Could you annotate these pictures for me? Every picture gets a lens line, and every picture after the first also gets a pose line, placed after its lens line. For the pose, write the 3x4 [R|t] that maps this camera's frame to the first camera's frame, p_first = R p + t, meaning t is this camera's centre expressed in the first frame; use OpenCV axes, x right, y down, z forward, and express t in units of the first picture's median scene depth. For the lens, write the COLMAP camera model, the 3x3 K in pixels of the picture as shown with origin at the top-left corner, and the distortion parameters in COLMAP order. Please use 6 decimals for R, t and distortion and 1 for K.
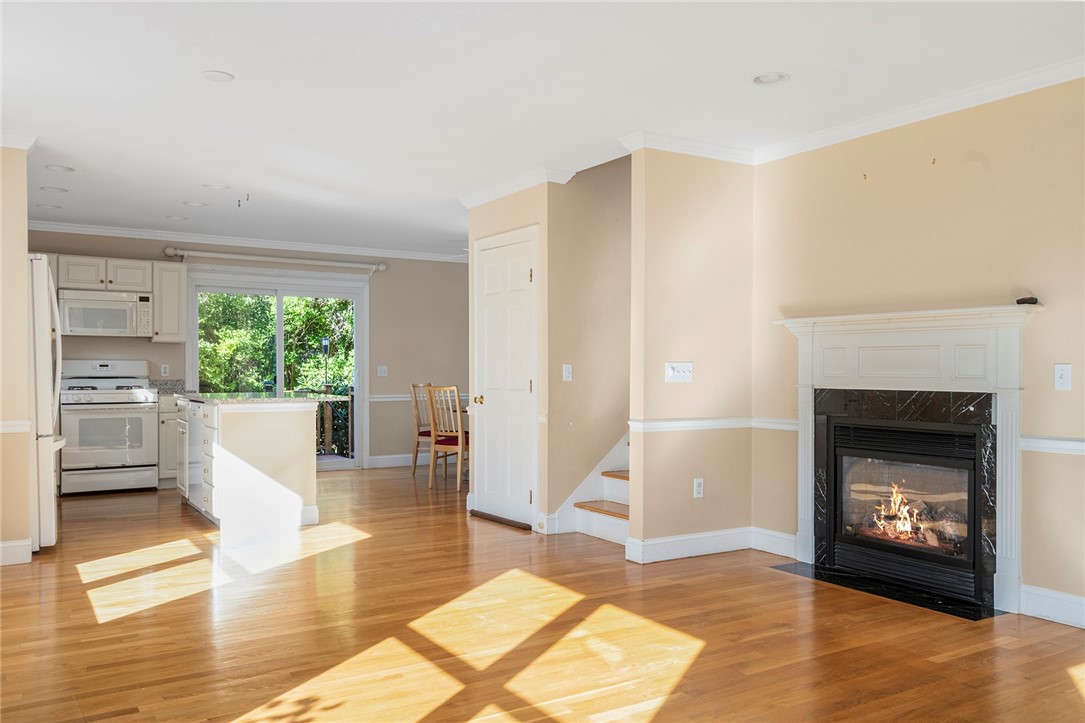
lens RADIAL K [[867.8, 0, 553.8], [0, 867.8, 369.0], [0, 0, 1]] dist [0.025608, -0.006852]
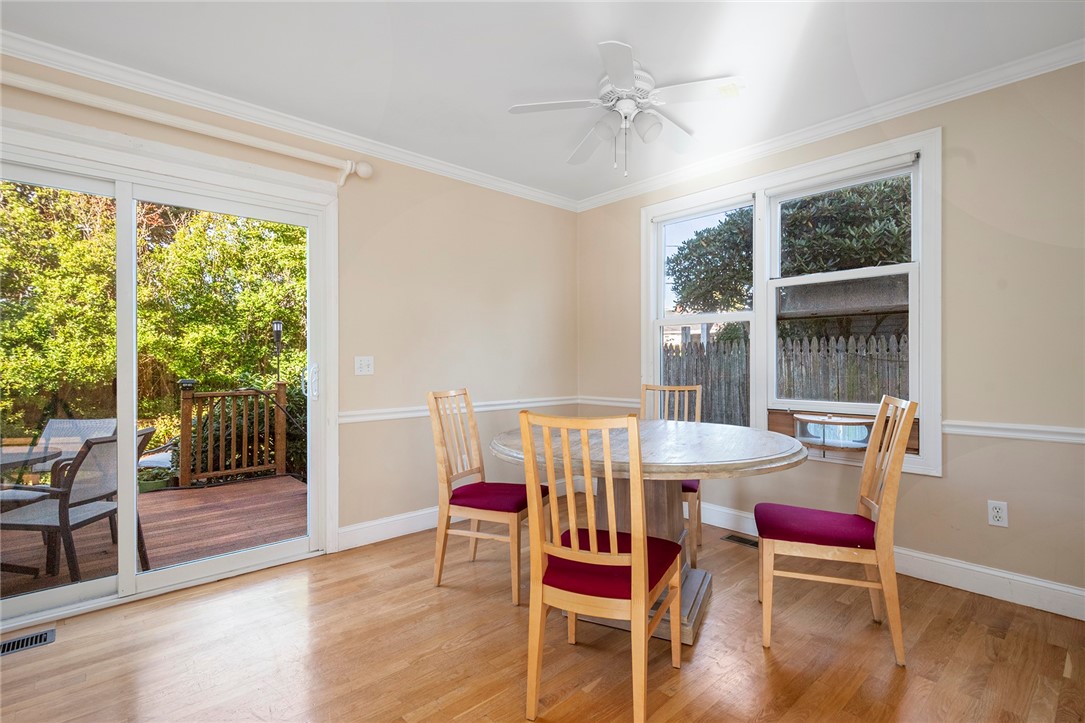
lens RADIAL K [[519.7, 0, 549.1], [0, 519.7, 357.6], [0, 0, 1]] dist [0.001619, 0.000222]
pose [[0.984074, -0.002484, 0.177742, -0.273999], [0.003657, 0.999974, -0.006269, -0.000435], [-0.177722, 0.006820, 0.984057, 1.279041]]
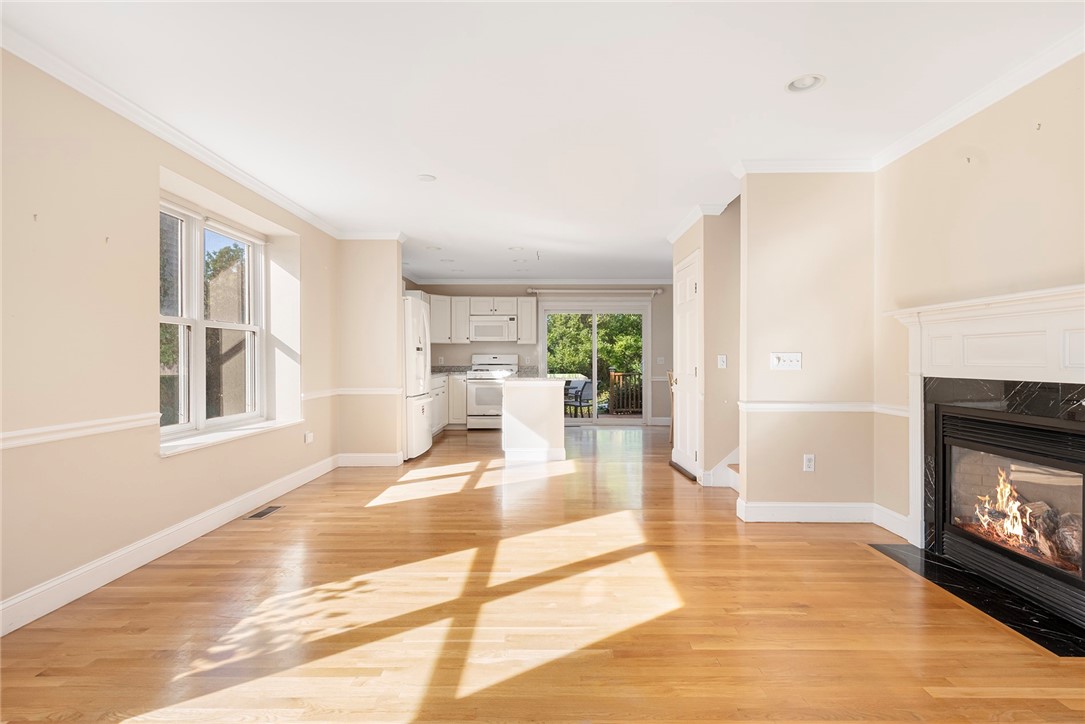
lens RADIAL K [[537.6, 0, 546.7], [0, 537.6, 358.6], [0, 0, 1]] dist [0.004224, 0.000090]
pose [[0.840499, -0.003069, -0.541804, 0.266552], [0.001979, 0.999995, -0.002595, 0.001411], [0.541809, 0.001109, 0.840501, 0.225275]]
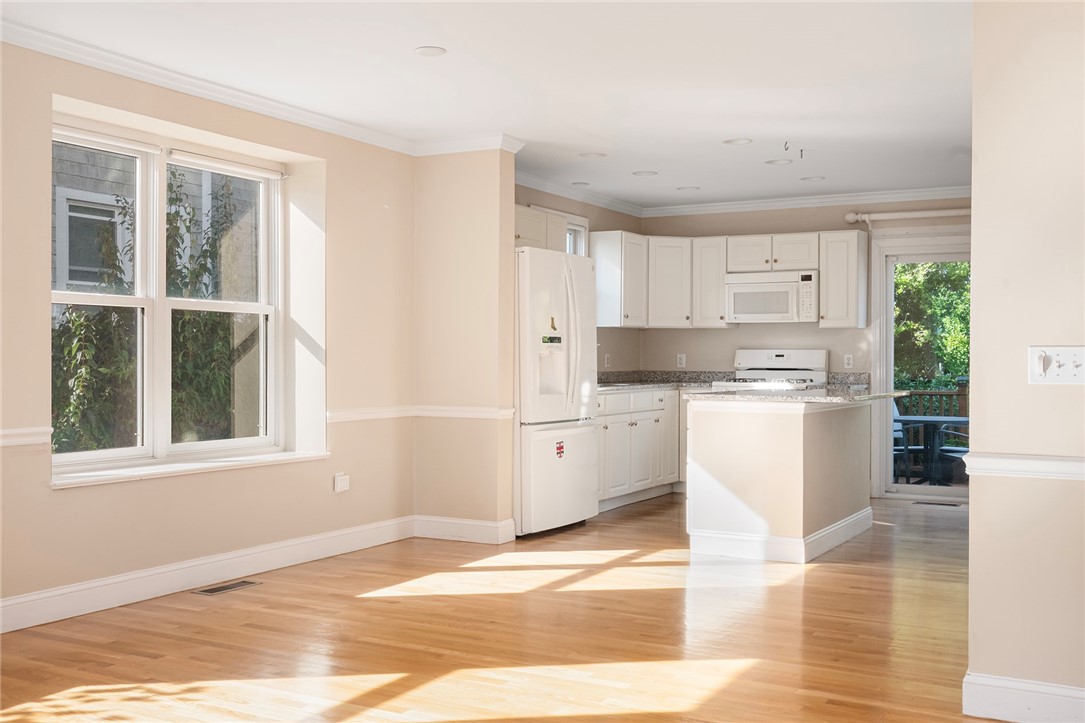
lens RADIAL K [[1096.4, 0, 549.5], [0, 1096.4, 357.1], [0, 0, 1]] dist [0.034256, -0.009099]
pose [[0.475374, -0.000281, -0.879784, 0.575787], [-0.003413, 0.999992, -0.002164, 0.001112], [0.879777, 0.004032, 0.475369, 0.426654]]
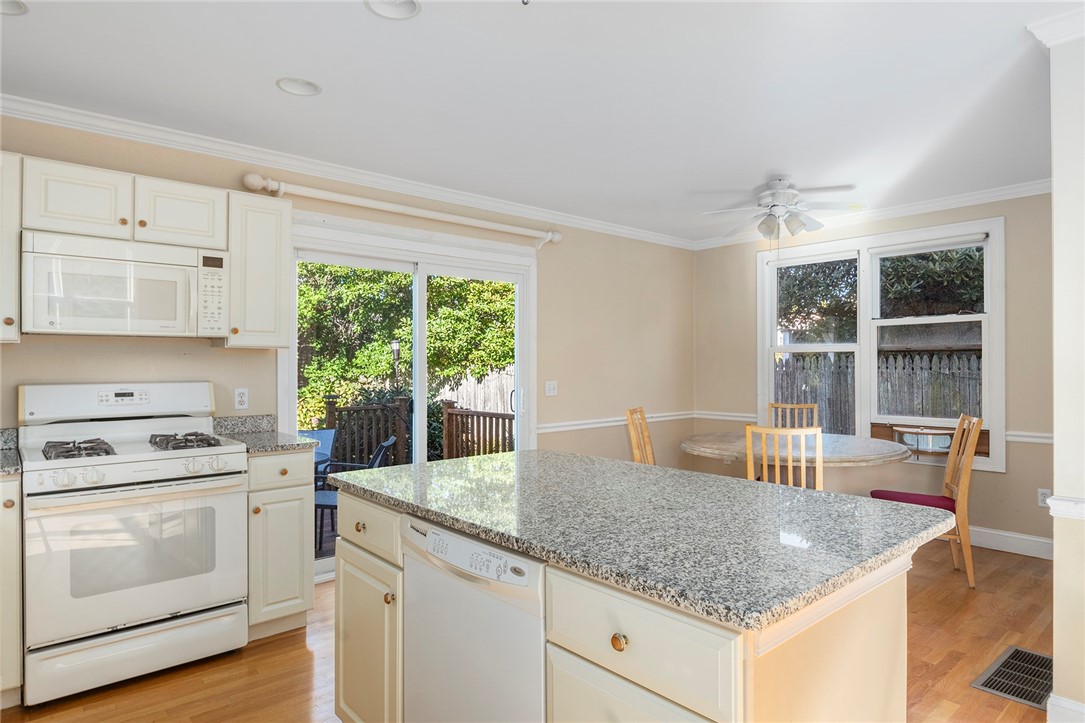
lens RADIAL K [[628.1, 0, 548.6], [0, 628.1, 357.1], [0, 0, 1]] dist [-0.003909, -0.003021]
pose [[0.987326, -0.002146, 0.158690, -0.538594], [0.003787, 0.999942, -0.010035, -0.033756], [-0.158659, 0.010509, 0.987278, 0.983788]]
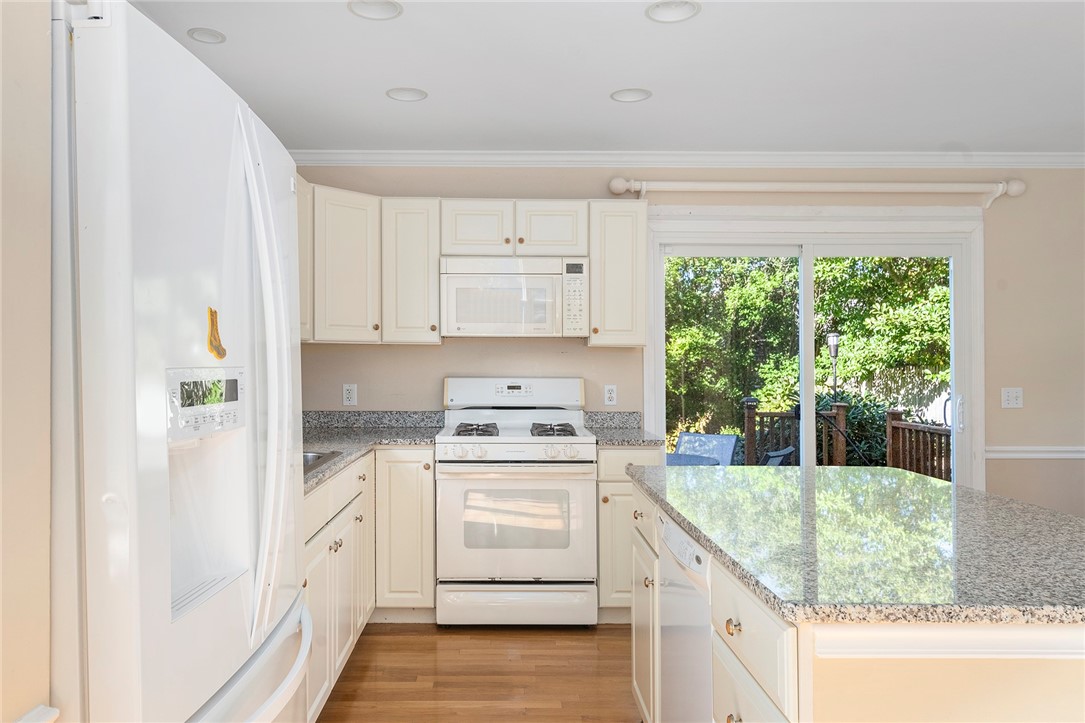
lens RADIAL K [[767.6, 0, 502.5], [0, 767.6, 350.9], [0, 0, 1]] dist [0.004889, 0.001590]
pose [[0.842414, -0.006861, -0.538787, -0.397064], [-0.001583, 0.999883, -0.015206, -0.033280], [0.538829, 0.013663, 0.842305, 0.912586]]
